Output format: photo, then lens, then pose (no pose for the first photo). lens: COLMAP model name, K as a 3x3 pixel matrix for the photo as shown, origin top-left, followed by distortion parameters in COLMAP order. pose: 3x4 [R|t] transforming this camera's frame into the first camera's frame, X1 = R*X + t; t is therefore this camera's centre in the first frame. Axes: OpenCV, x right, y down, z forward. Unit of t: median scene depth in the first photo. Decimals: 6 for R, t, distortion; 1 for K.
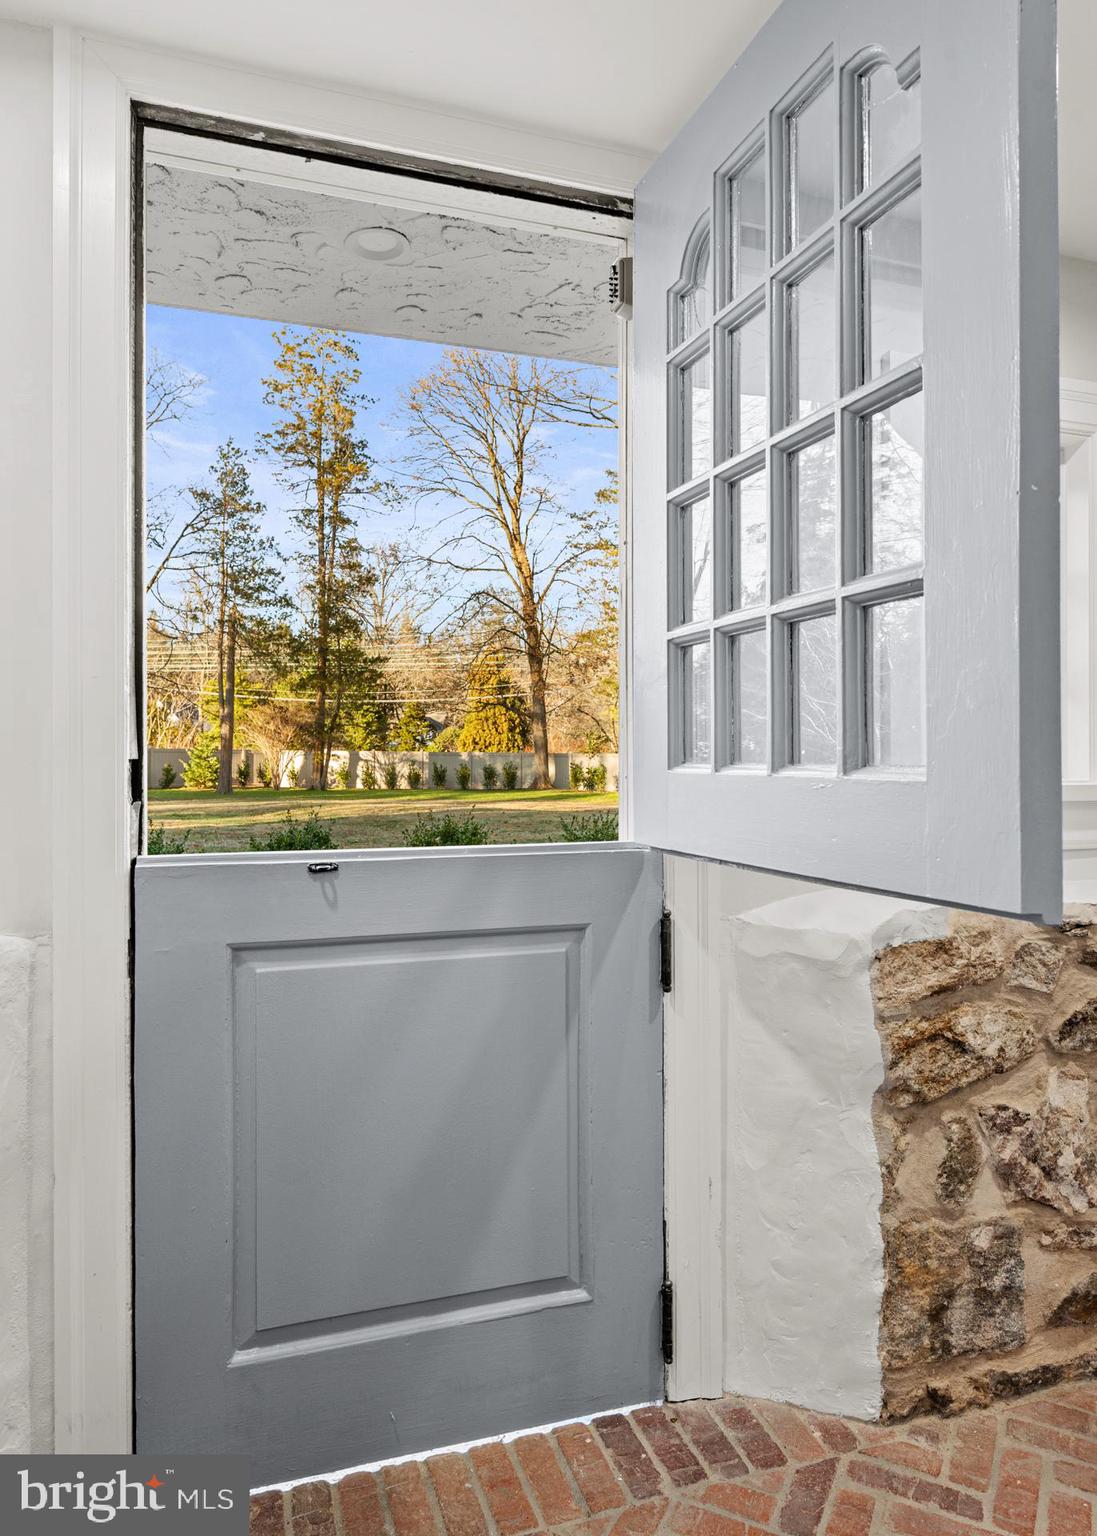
lens RADIAL K [[965.1, 0, 548.5], [0, 965.1, 768.0], [0, 0, 1]] dist [-0.002942, -0.001589]
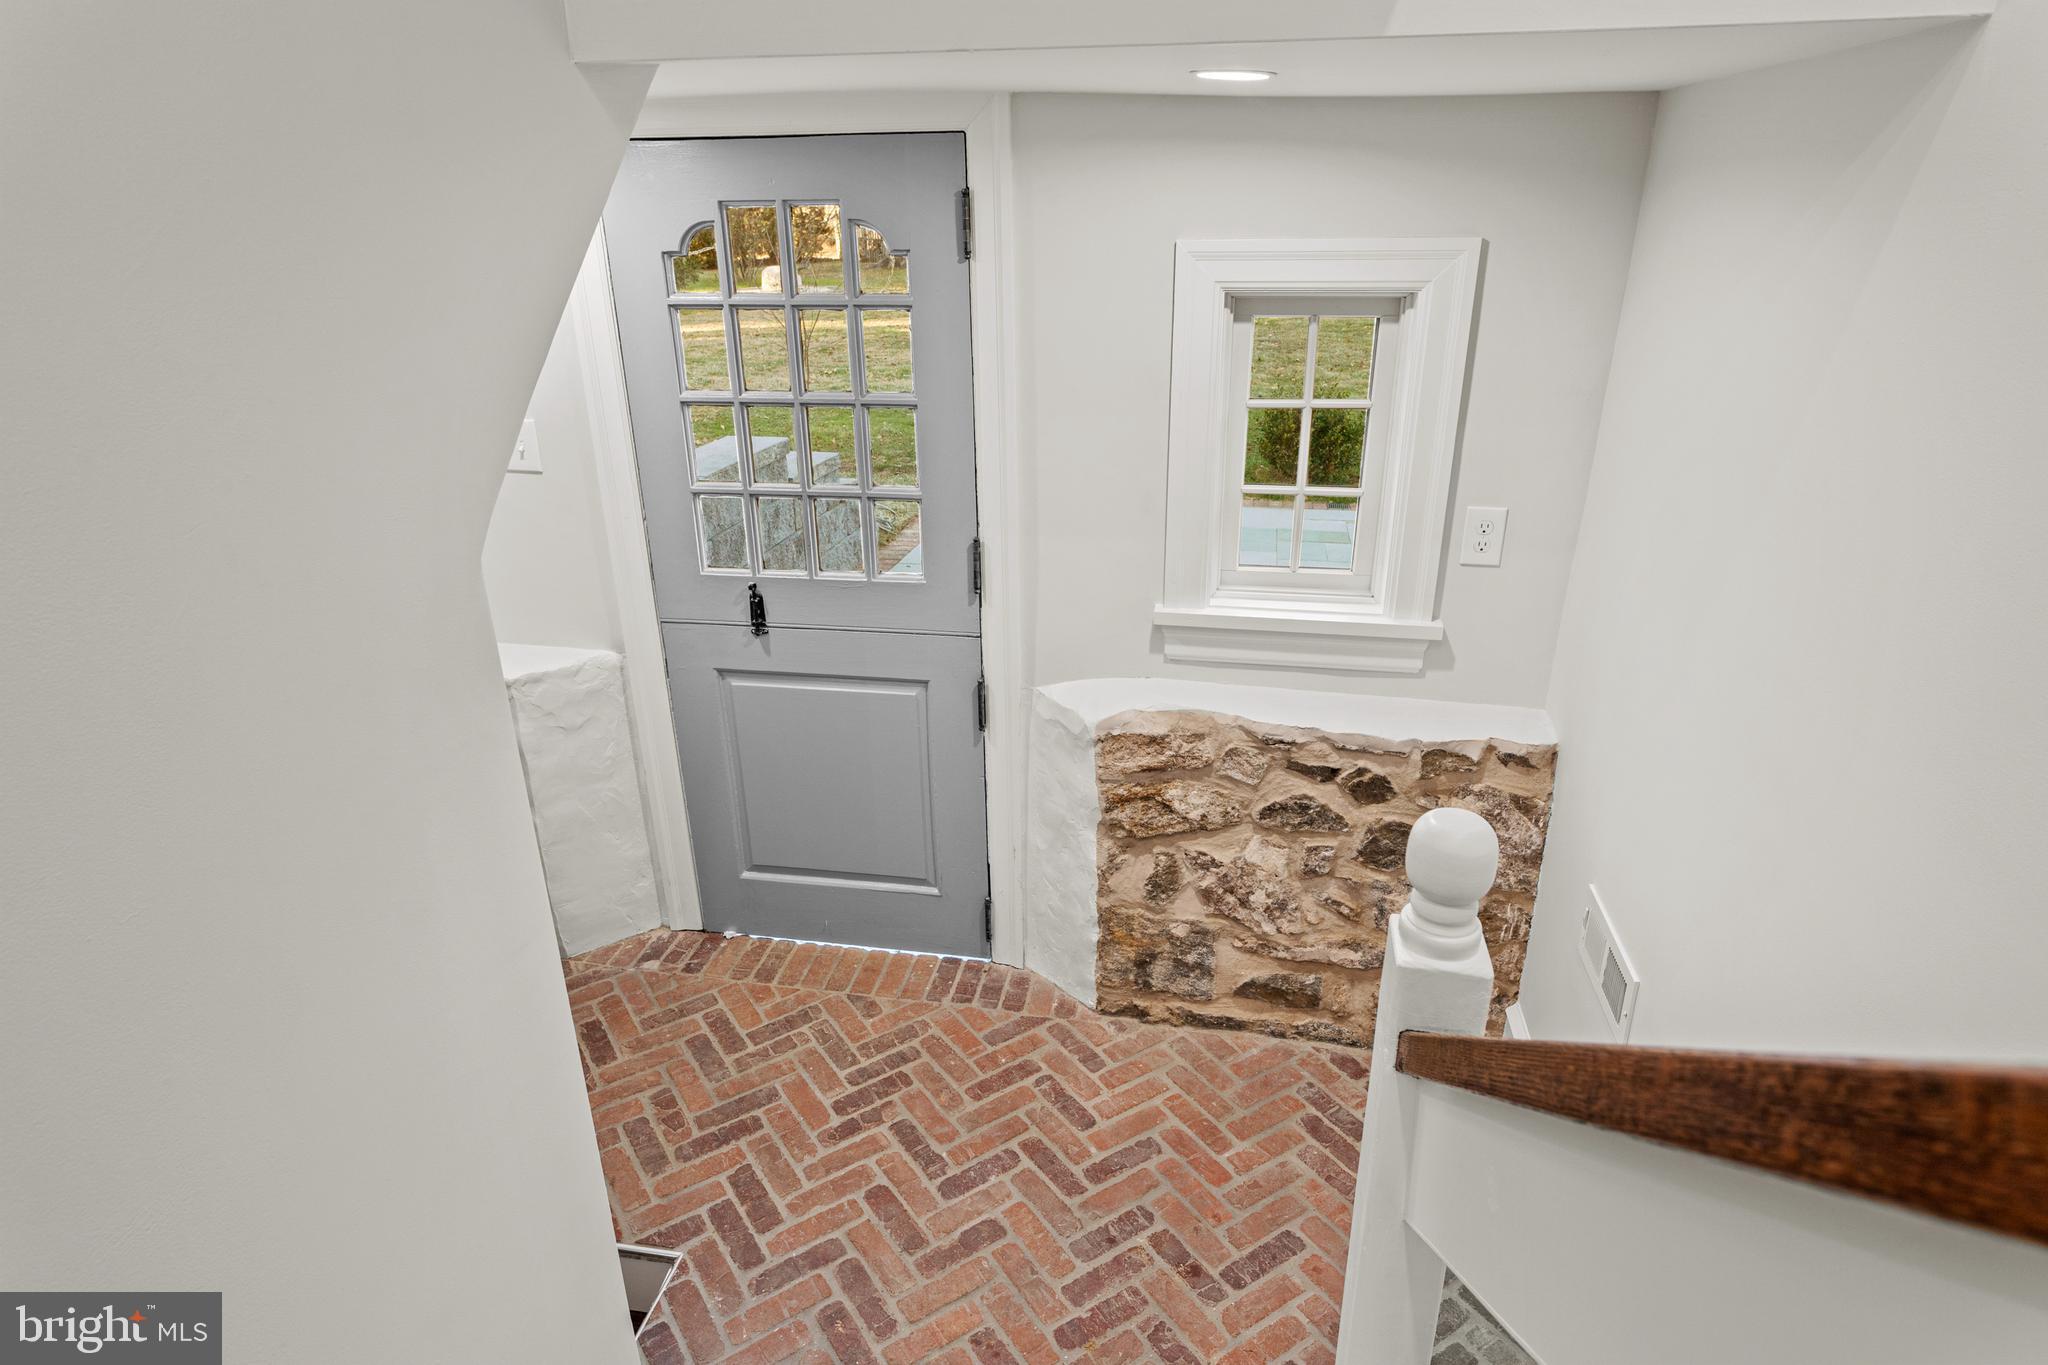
lens RADIAL K [[1112.8, 0, 1059.0], [0, 1112.8, 678.3], [0, 0, 1]] dist [0.003525, -0.000004]
pose [[0.883333, 0.175036, -0.434839, 0.950466], [0.003943, 0.924858, 0.380293, -0.487525], [0.468729, -0.337640, 0.816268, -0.306142]]
